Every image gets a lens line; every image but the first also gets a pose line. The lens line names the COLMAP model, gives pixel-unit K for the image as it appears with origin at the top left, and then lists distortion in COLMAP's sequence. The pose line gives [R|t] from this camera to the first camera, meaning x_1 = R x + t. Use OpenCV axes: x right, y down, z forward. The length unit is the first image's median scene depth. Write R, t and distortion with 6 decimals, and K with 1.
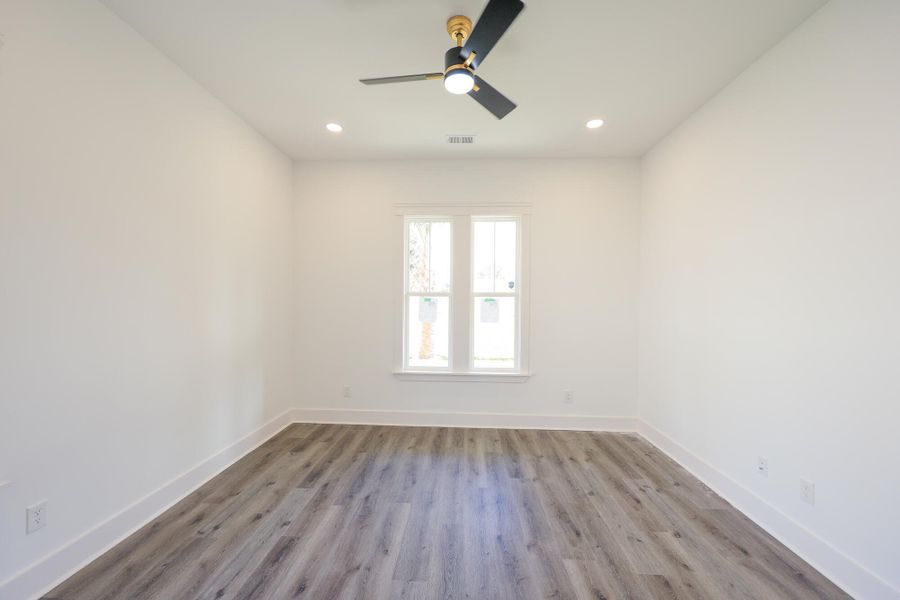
lens RADIAL K [[361.2, 0, 447.8], [0, 361.2, 302.8], [0, 0, 1]] dist [0.001533, 0.000278]
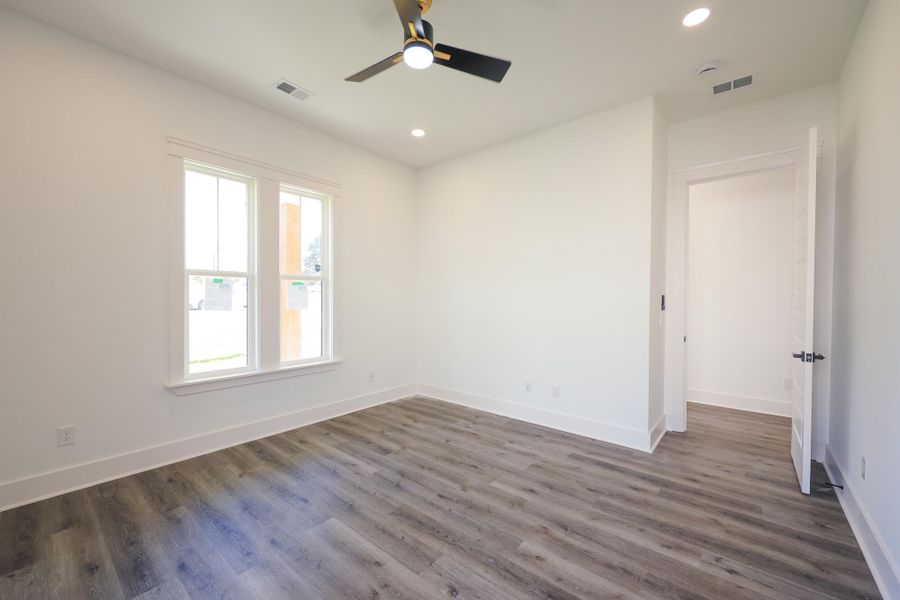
lens RADIAL K [[361.2, 0, 447.8], [0, 361.2, 302.8], [0, 0, 1]] dist [0.001533, 0.000278]
pose [[0.601313, -0.015468, 0.798863, -0.439509], [0.000239, 0.999816, 0.019180, 0.026911], [-0.799013, -0.011342, 0.601207, 0.204933]]
